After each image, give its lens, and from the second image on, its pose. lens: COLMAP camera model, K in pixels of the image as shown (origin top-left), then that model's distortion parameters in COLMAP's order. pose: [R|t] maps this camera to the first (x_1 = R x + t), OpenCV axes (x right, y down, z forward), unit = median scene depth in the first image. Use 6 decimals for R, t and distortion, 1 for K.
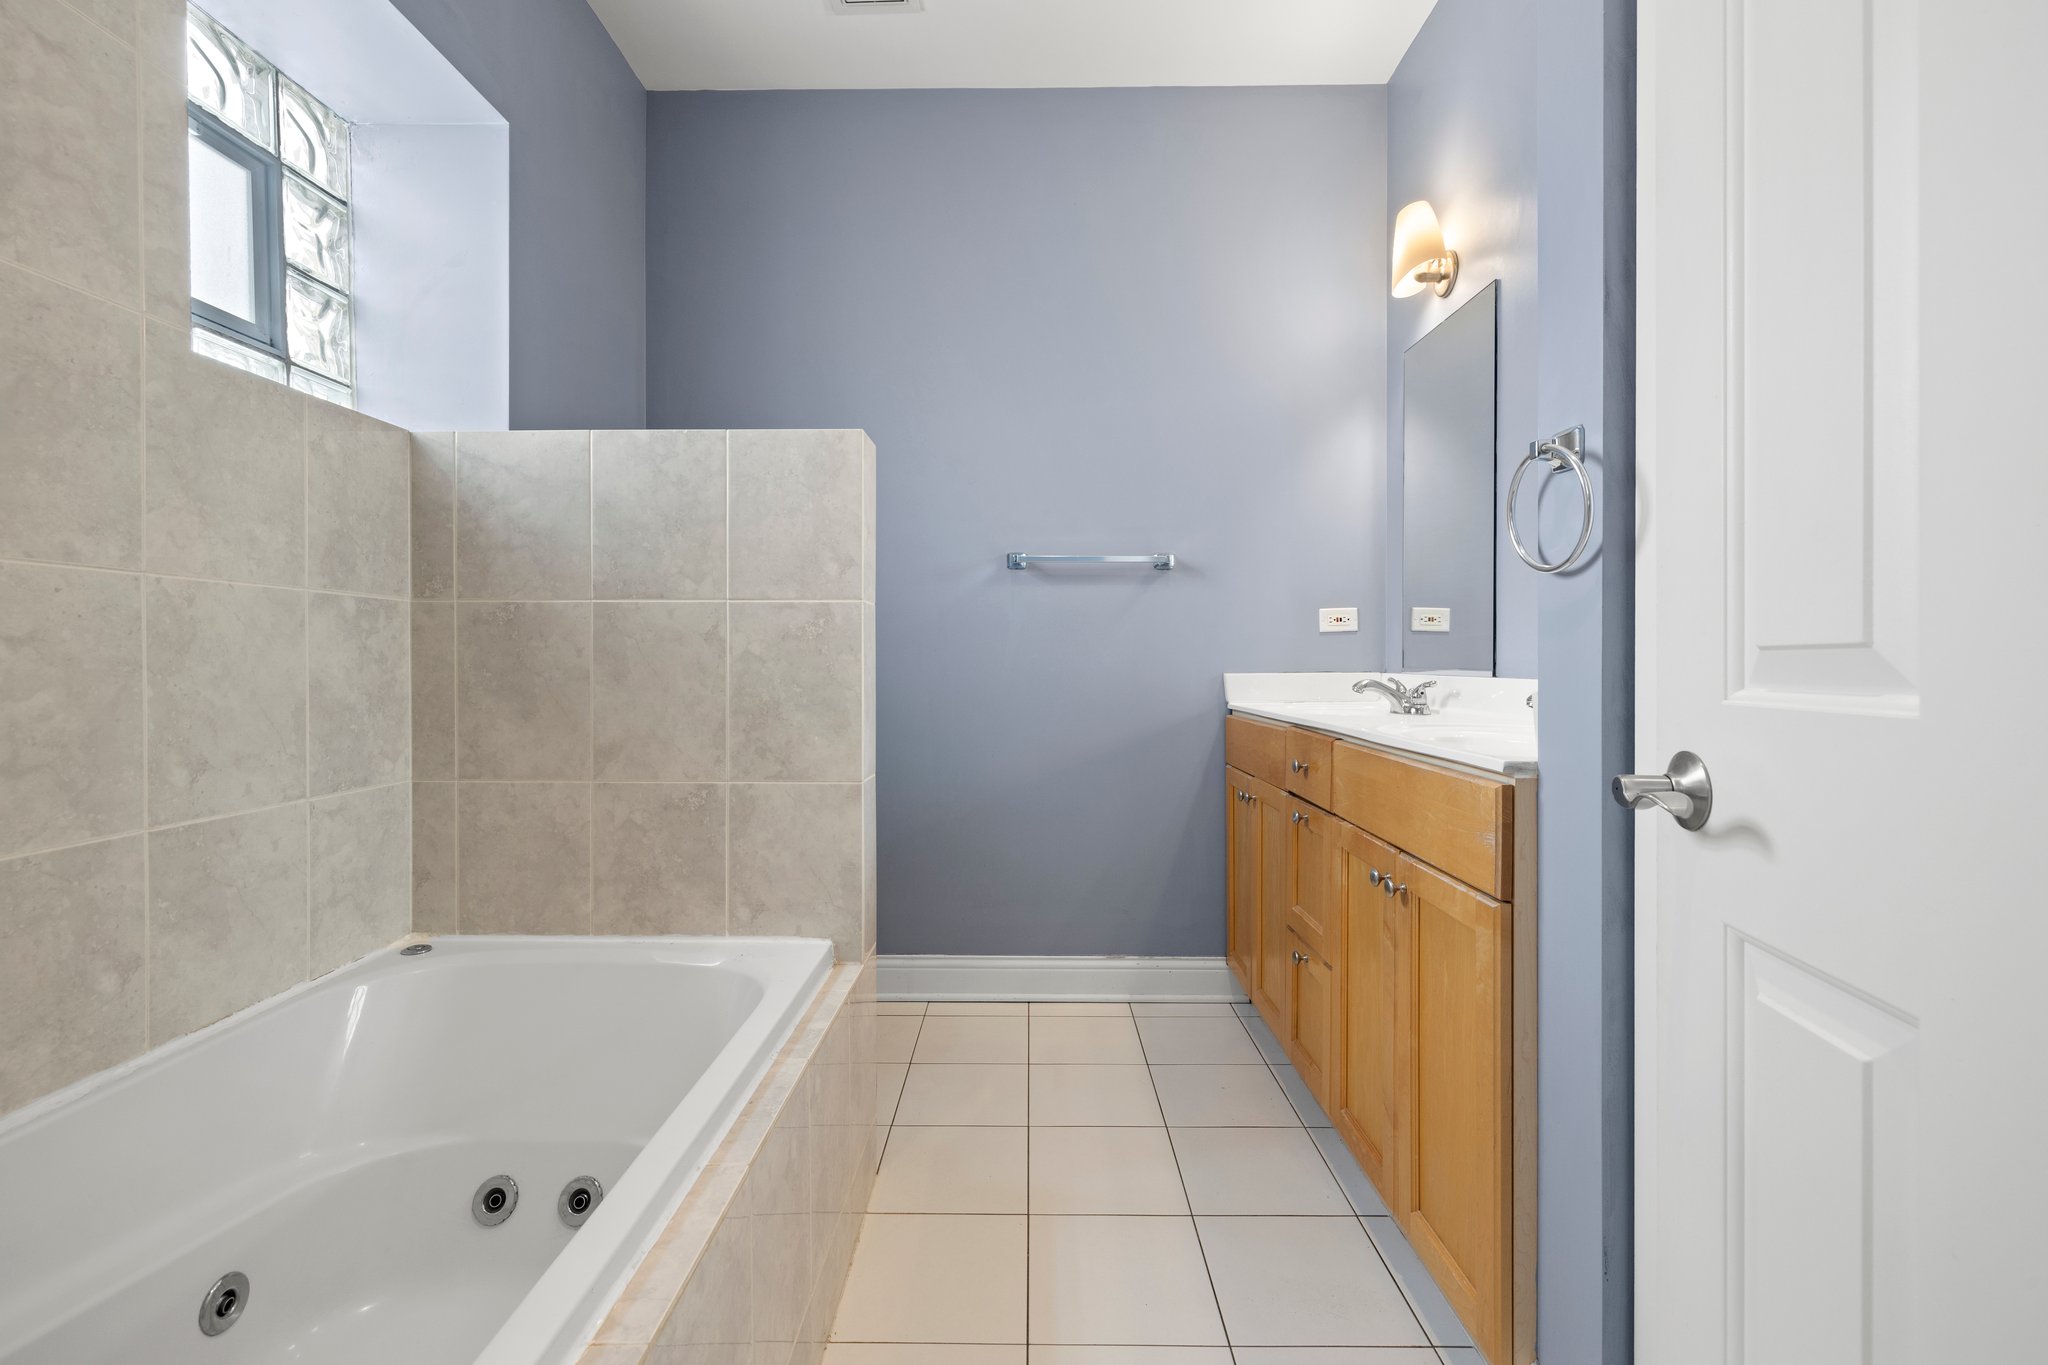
lens RADIAL K [[858.9, 0, 1031.5], [0, 858.9, 666.5], [0, 0, 1]] dist [-0.004049, -0.000526]
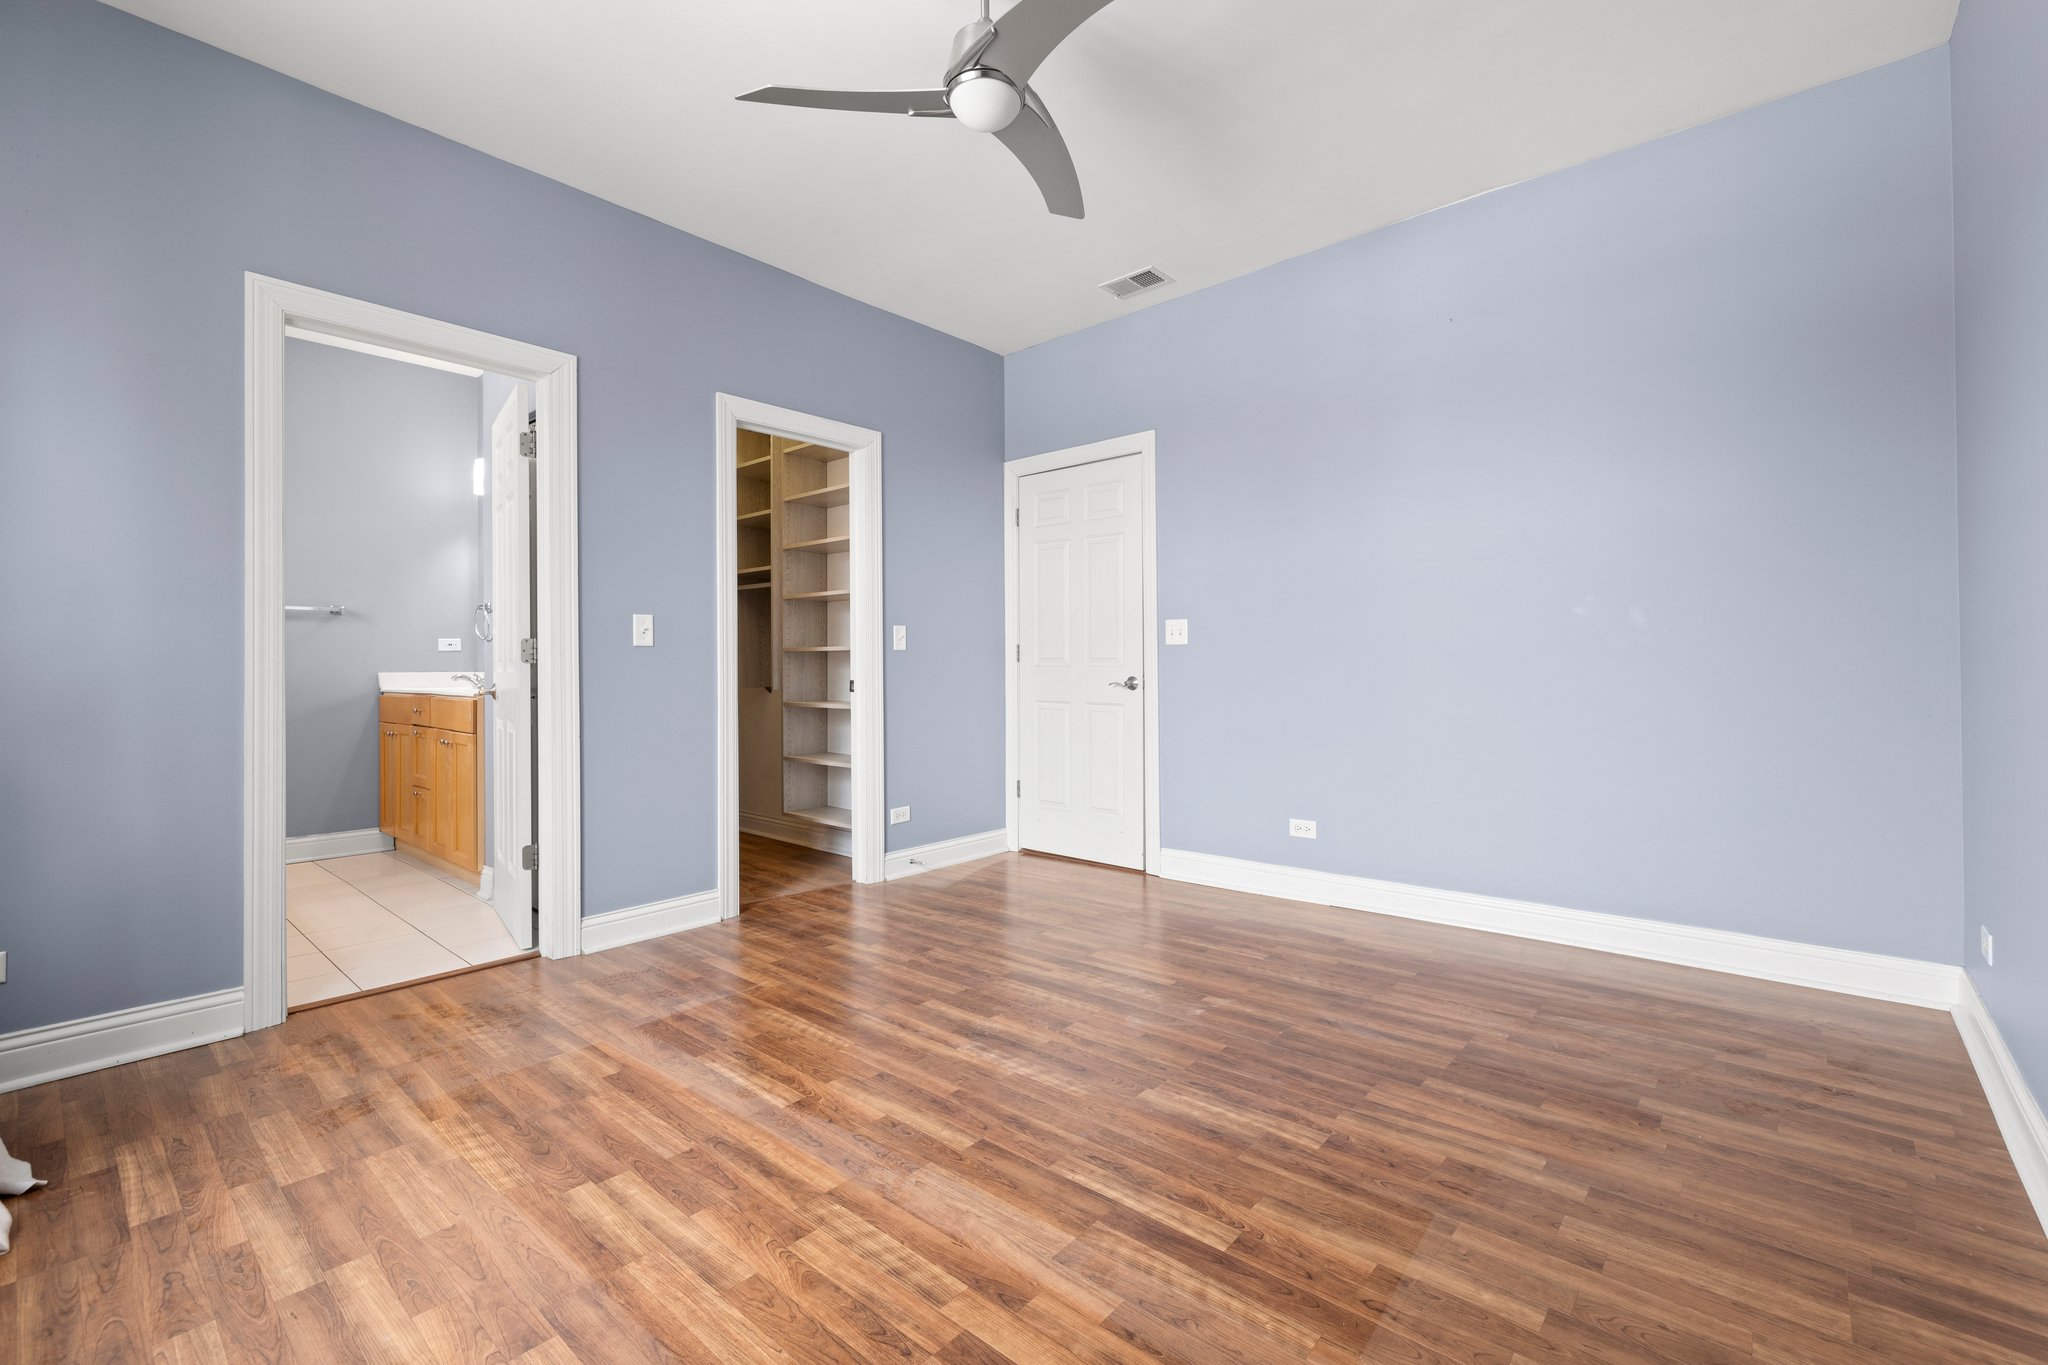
lens RADIAL K [[858.9, 0, 1028.4], [0, 858.9, 665.3], [0, 0, 1]] dist [-0.004049, -0.000526]
pose [[0.649646, 0.002299, 0.760234, -0.416454], [0.006649, 0.999940, -0.008706, 0.027431], [-0.760208, 0.010711, 0.649591, -1.956611]]
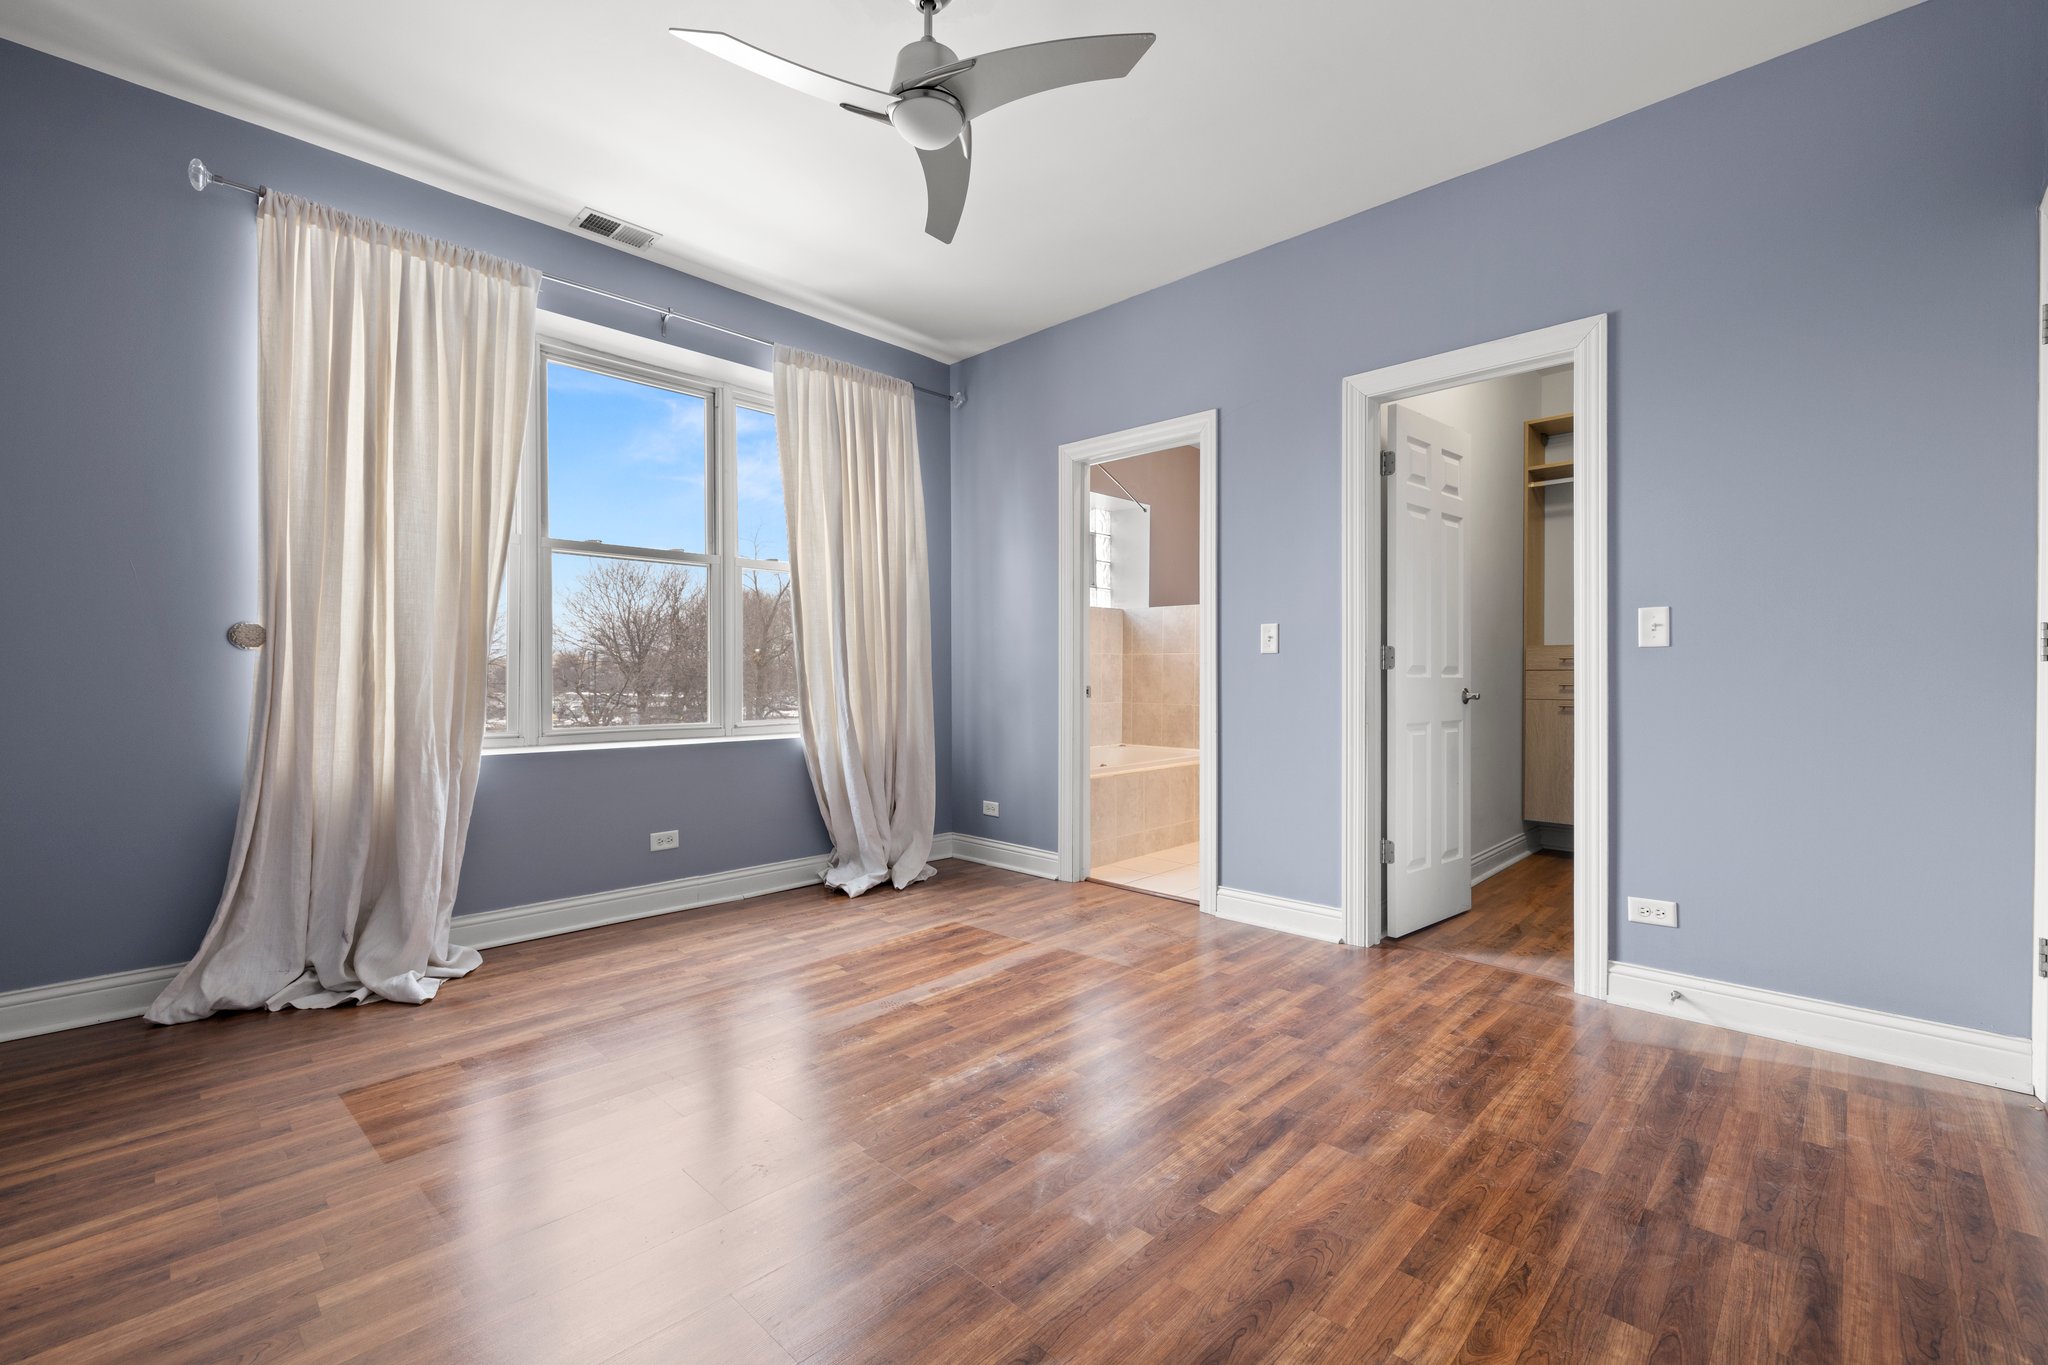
lens RADIAL K [[858.9, 0, 1032.3], [0, 858.9, 679.2], [0, 0, 1]] dist [-0.004049, -0.000526]
pose [[0.739116, 0.007863, -0.673532, 1.446507], [-0.007842, 0.999965, 0.003068, 0.023022], [0.673533, 0.003014, 0.739151, -1.946857]]
